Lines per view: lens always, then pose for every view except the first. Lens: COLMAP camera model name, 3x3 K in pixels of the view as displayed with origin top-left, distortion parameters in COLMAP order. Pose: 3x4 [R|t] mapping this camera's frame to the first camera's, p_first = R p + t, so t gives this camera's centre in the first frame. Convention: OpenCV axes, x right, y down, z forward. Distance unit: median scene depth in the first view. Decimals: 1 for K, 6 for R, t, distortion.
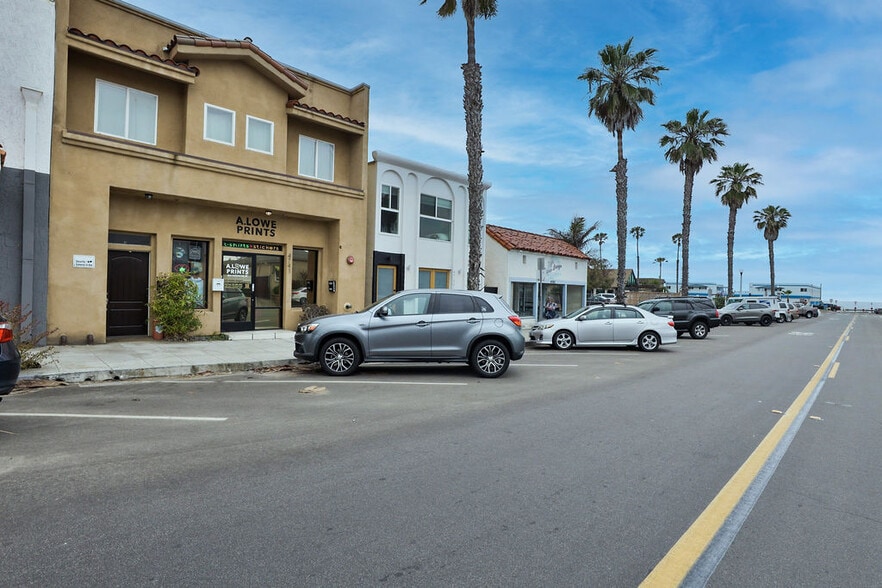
lens RADIAL K [[452.6, 0, 444.9], [0, 452.6, 292.6], [0, 0, 1]] dist [-0.036542, 0.005986]
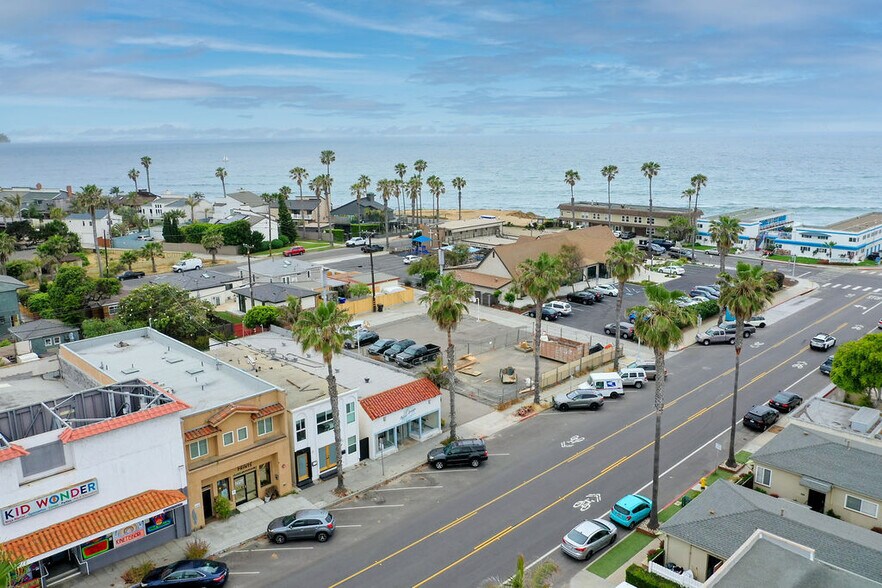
lens RADIAL K [[703.8, 0, 440.4], [0, 703.8, 294.8], [0, 0, 1]] dist [-0.014073, 0.000518]
pose [[0.998918, -0.030857, -0.034790, 0.659075], [0.037725, 0.975156, 0.218282, -1.485619], [0.027190, -0.219358, 0.975265, -2.031231]]
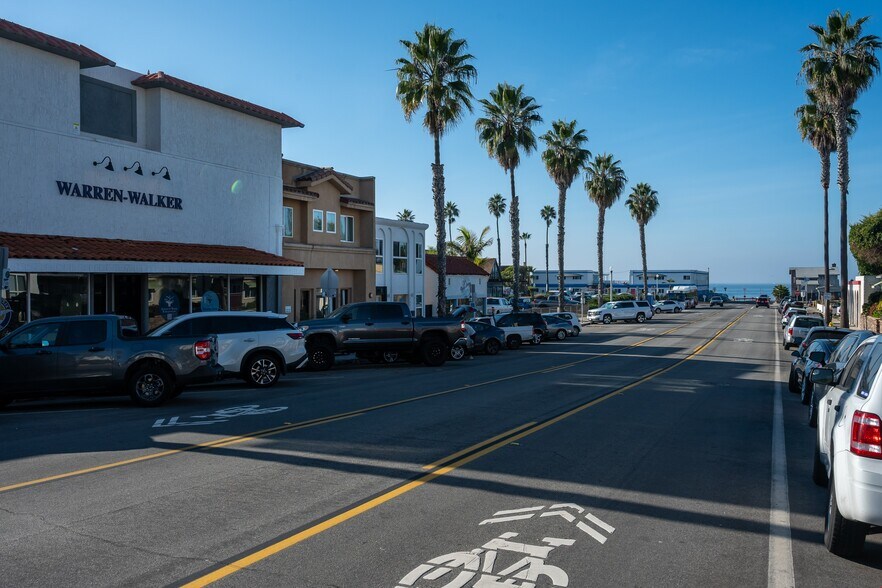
lens RADIAL K [[736.5, 0, 431.5], [0, 736.5, 299.7], [0, 0, 1]] dist [-0.006087, -0.006131]
pose [[0.947814, -0.035160, 0.316880, -0.708184], [0.028116, 0.999246, 0.026775, -0.103759], [-0.317583, -0.016468, 0.948087, -1.266836]]
